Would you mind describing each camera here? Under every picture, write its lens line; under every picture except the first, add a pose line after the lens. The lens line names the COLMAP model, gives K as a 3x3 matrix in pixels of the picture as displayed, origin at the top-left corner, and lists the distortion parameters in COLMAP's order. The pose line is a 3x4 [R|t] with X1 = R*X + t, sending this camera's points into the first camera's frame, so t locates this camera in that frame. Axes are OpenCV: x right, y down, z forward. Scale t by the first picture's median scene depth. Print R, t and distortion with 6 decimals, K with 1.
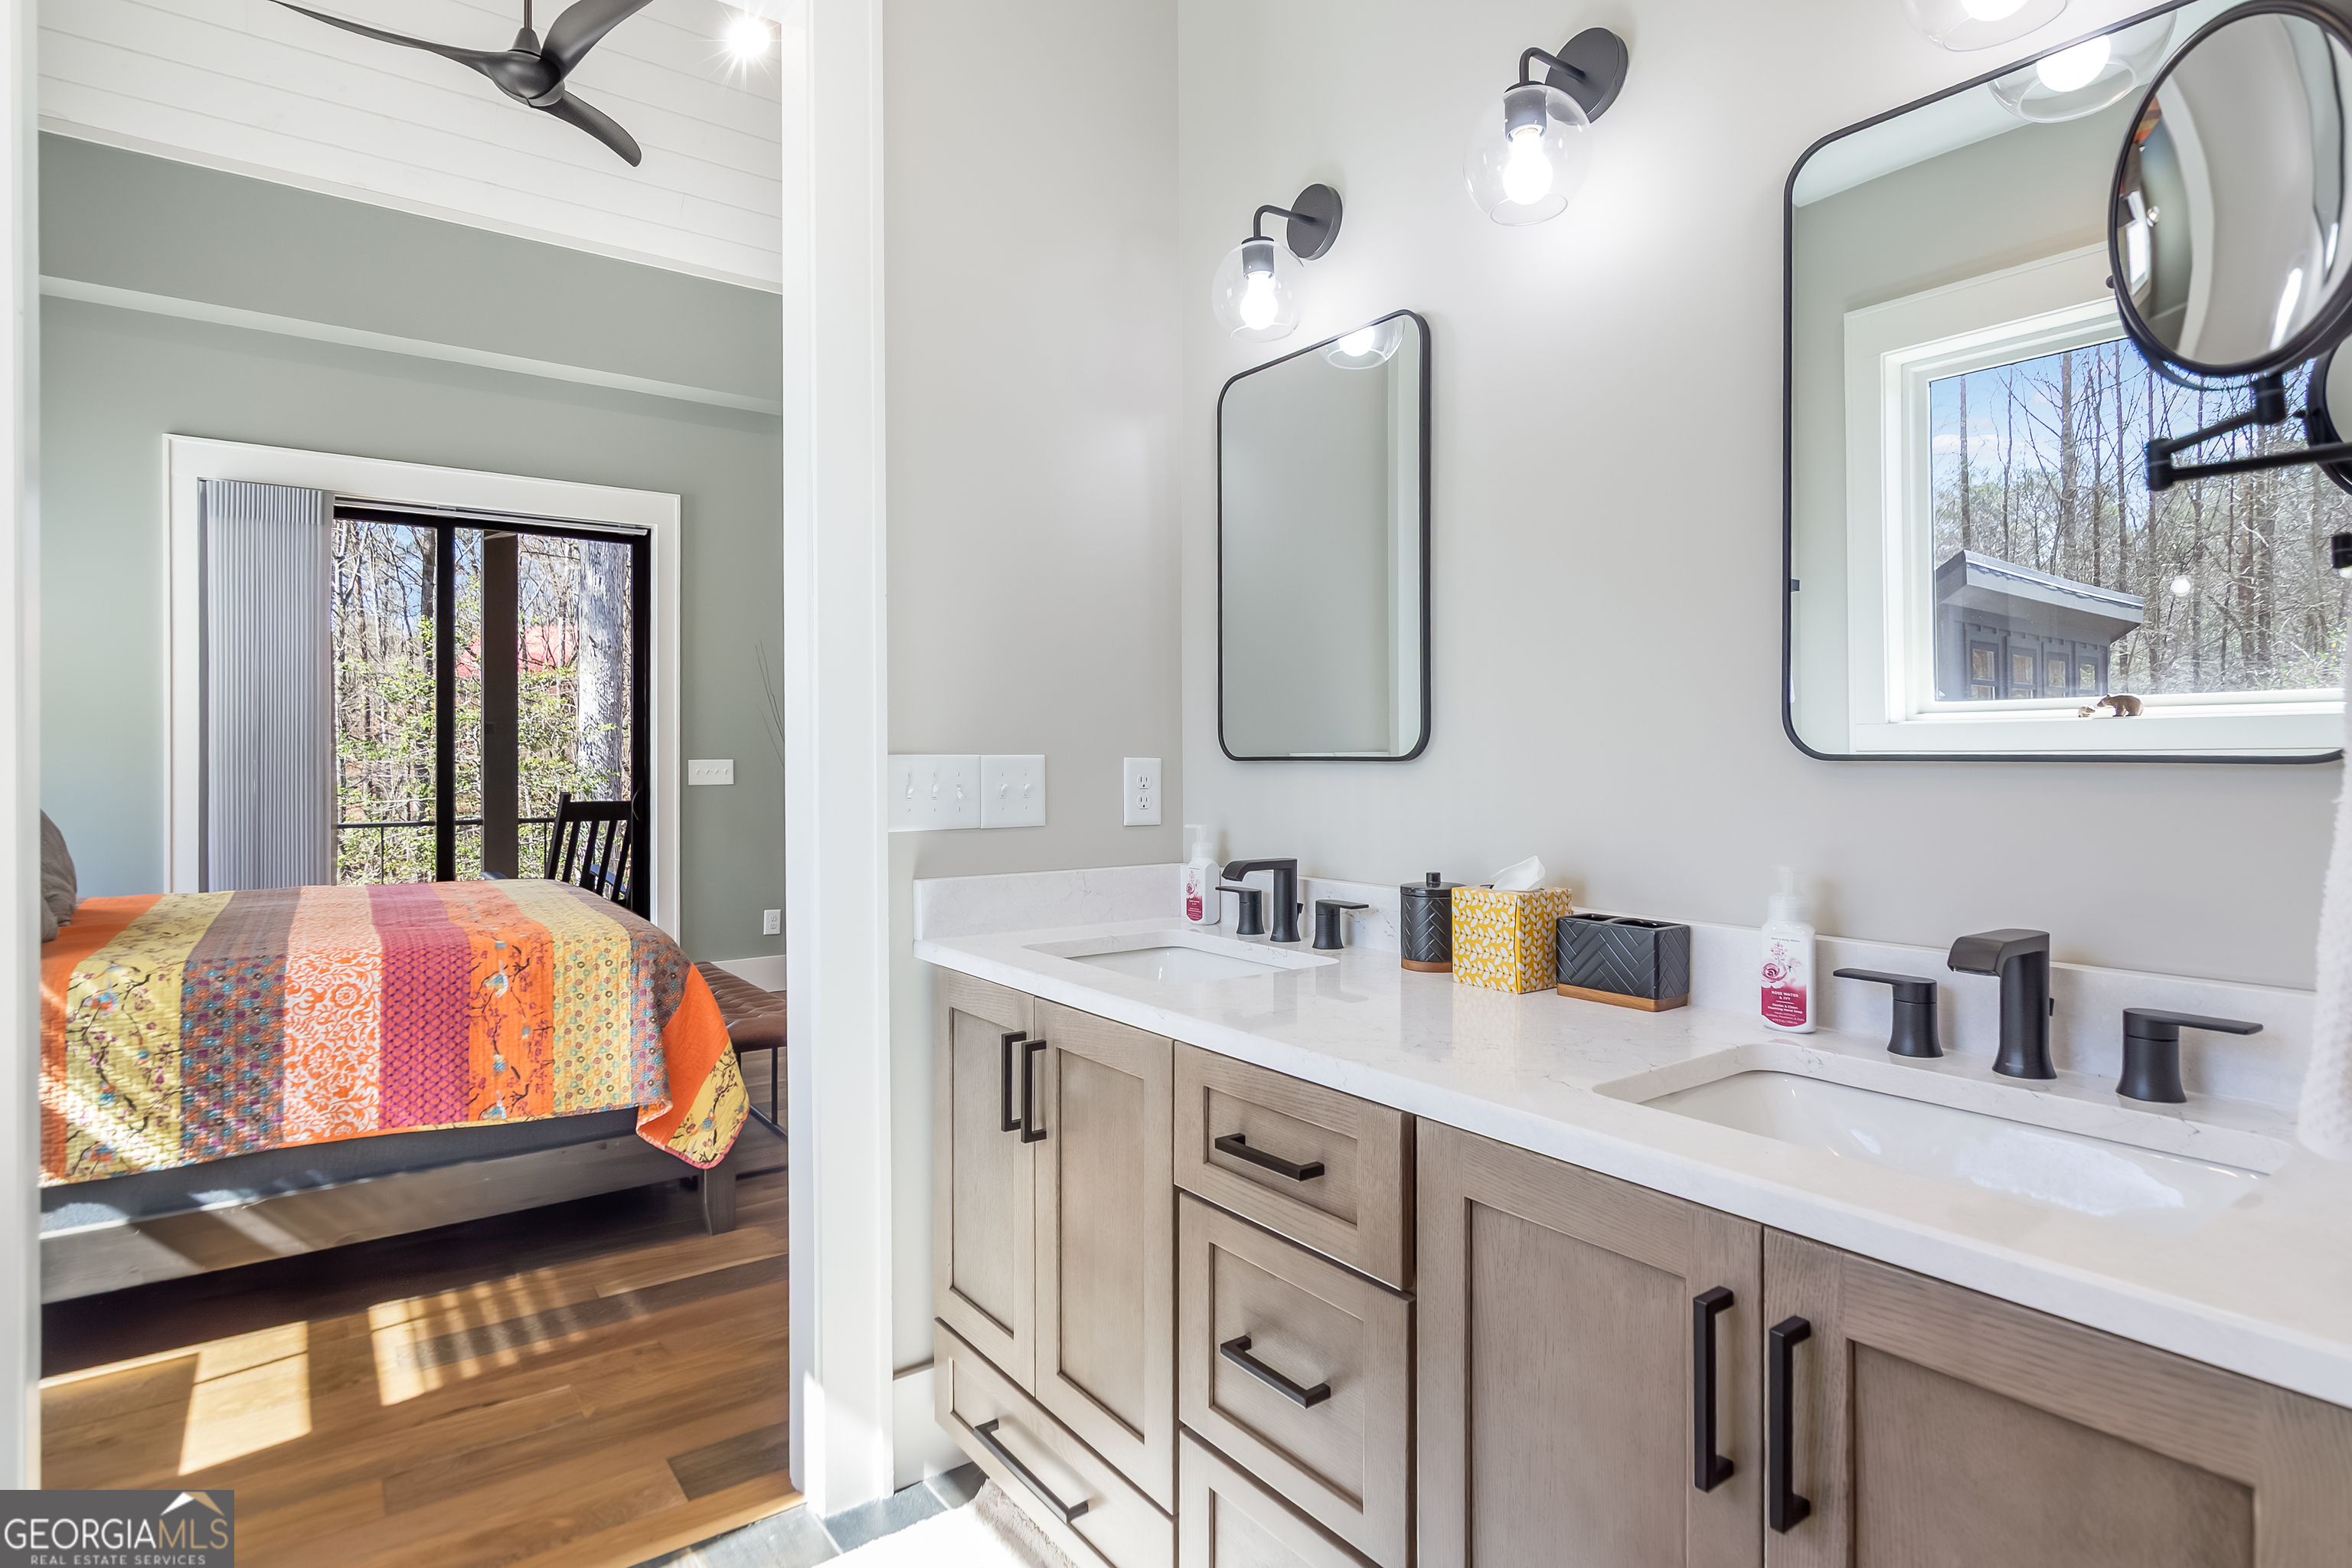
lens RADIAL K [[1190.9, 0, 1176.0], [0, 1190.9, 784.0], [0, 0, 1]] dist [-0.003673, -0.000501]
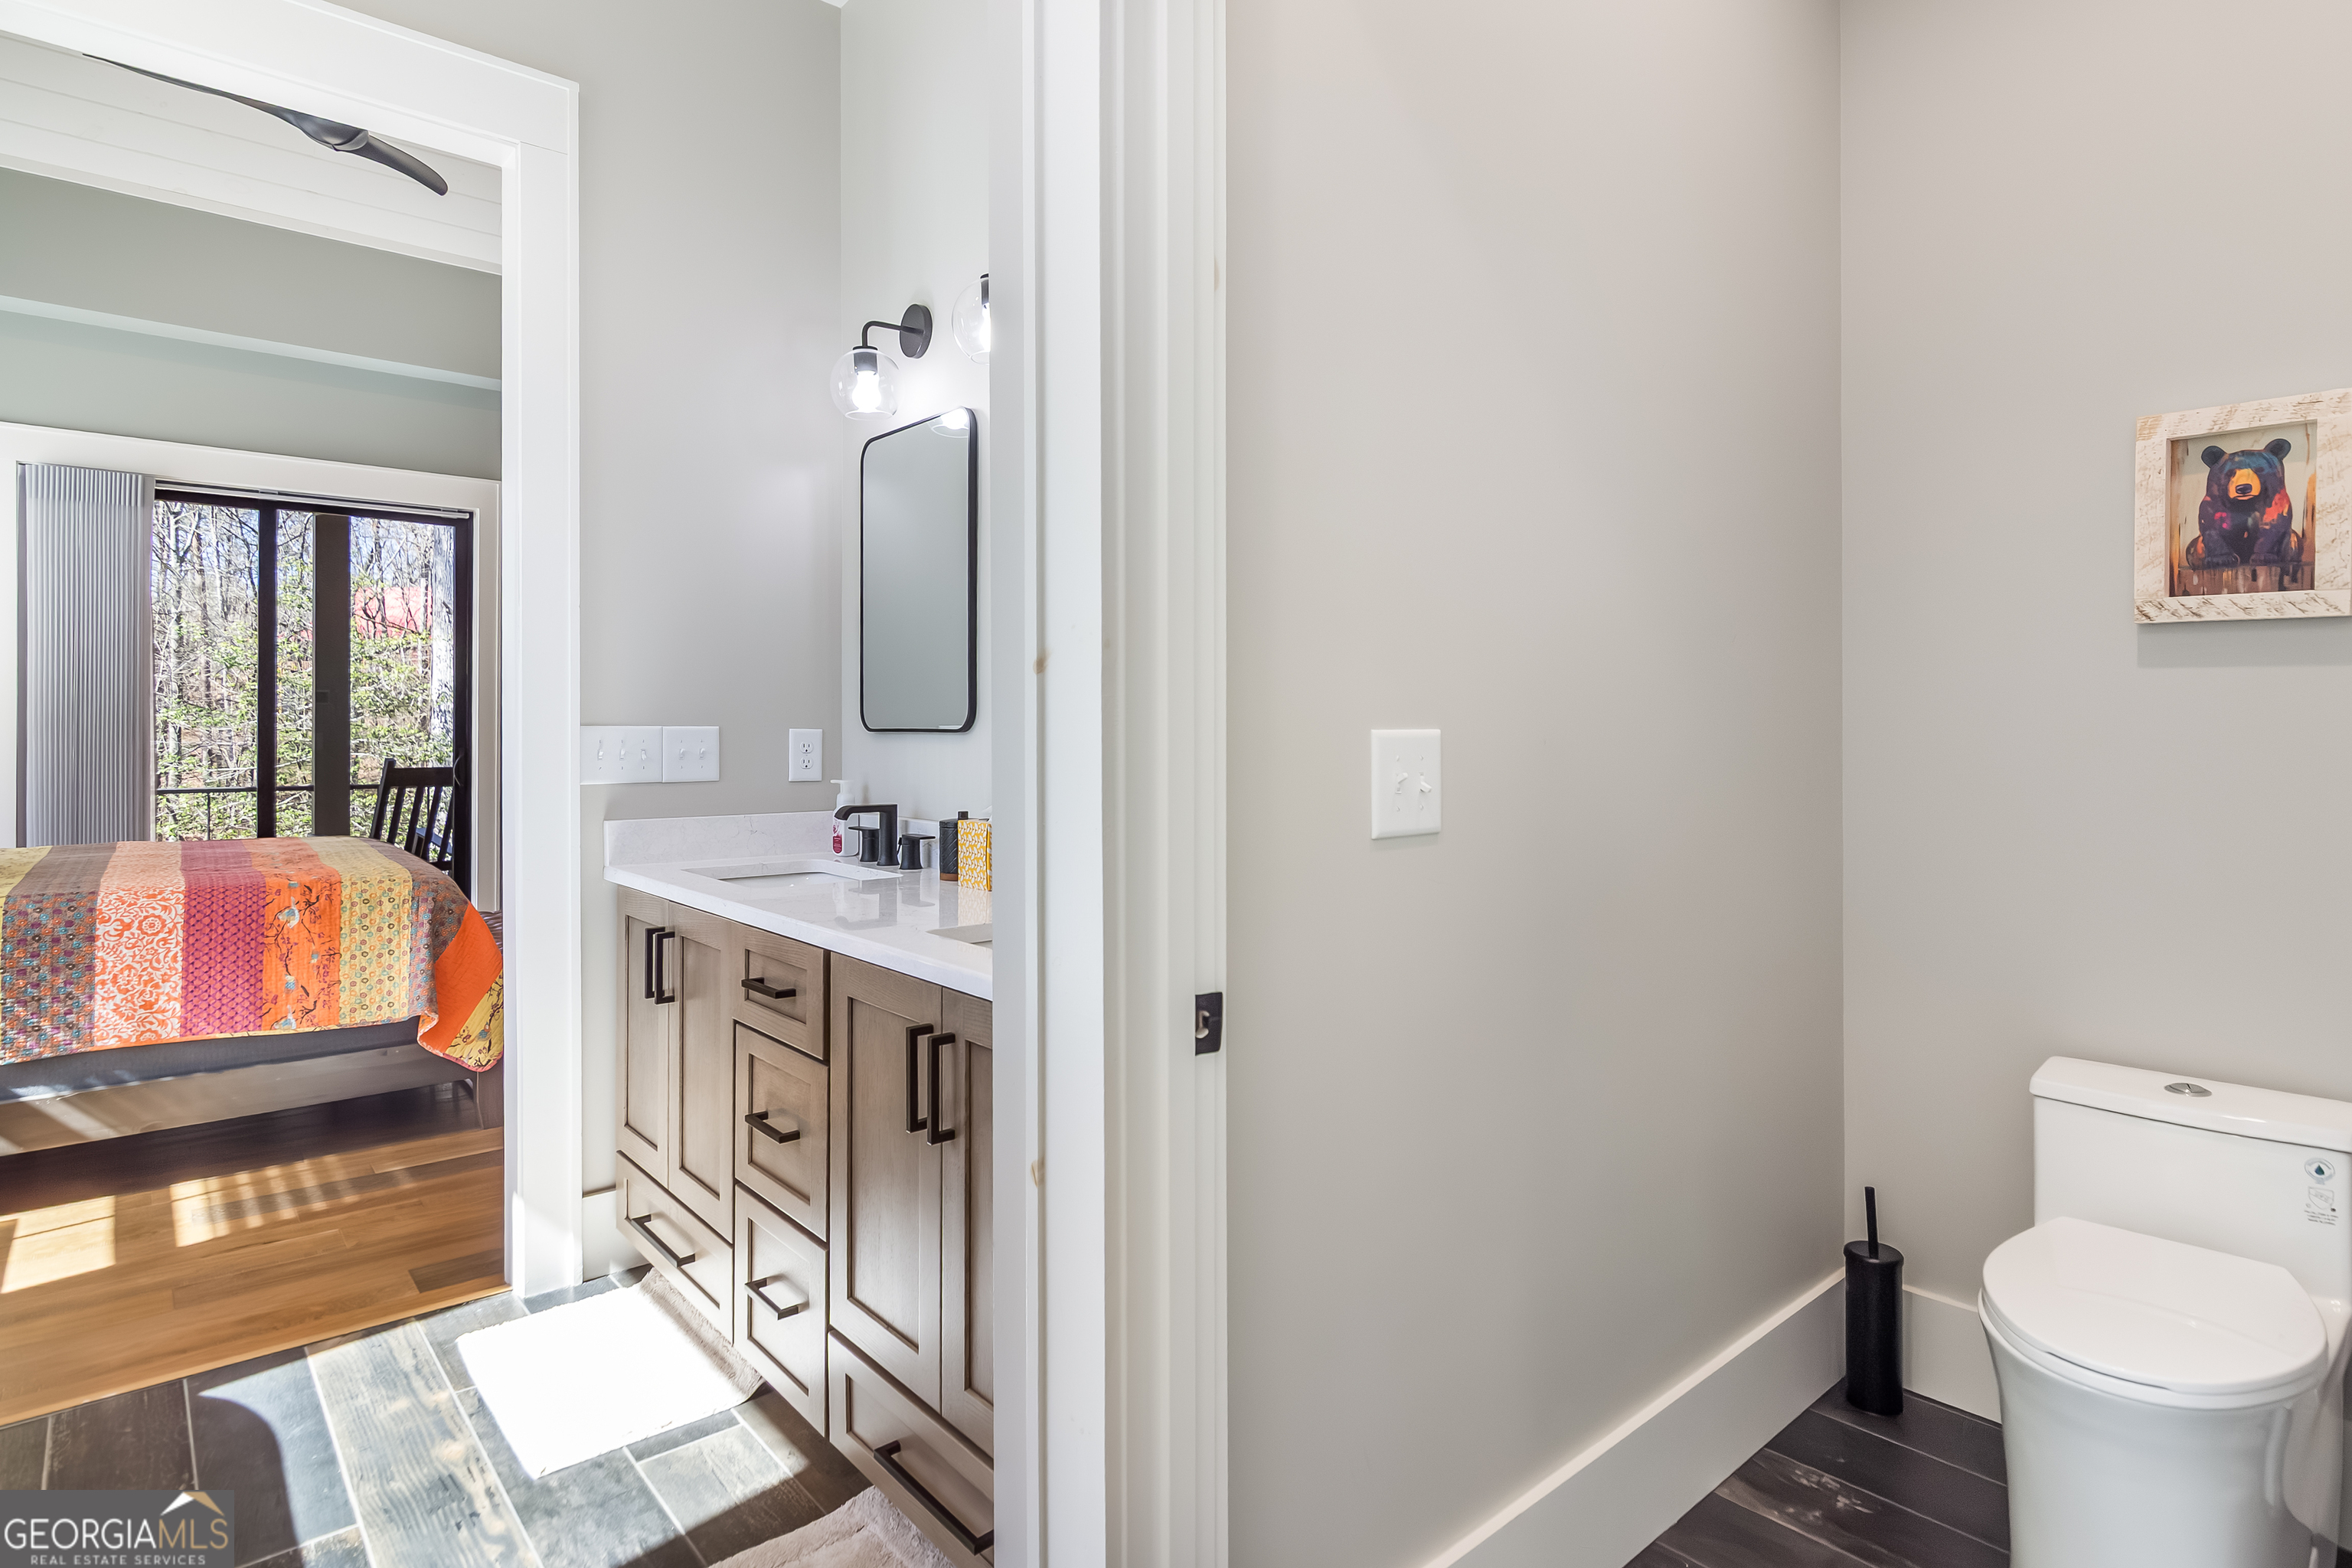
lens RADIAL K [[1198.0, 0, 1182.9], [0, 1198.0, 756.1], [0, 0, 1]] dist [-0.003604, 0.000486]
pose [[0.996279, 0.003129, 0.086135, 0.236269], [-0.003155, 0.999995, 0.000165, 0.004943], [-0.086134, -0.000436, 0.996283, -0.292944]]
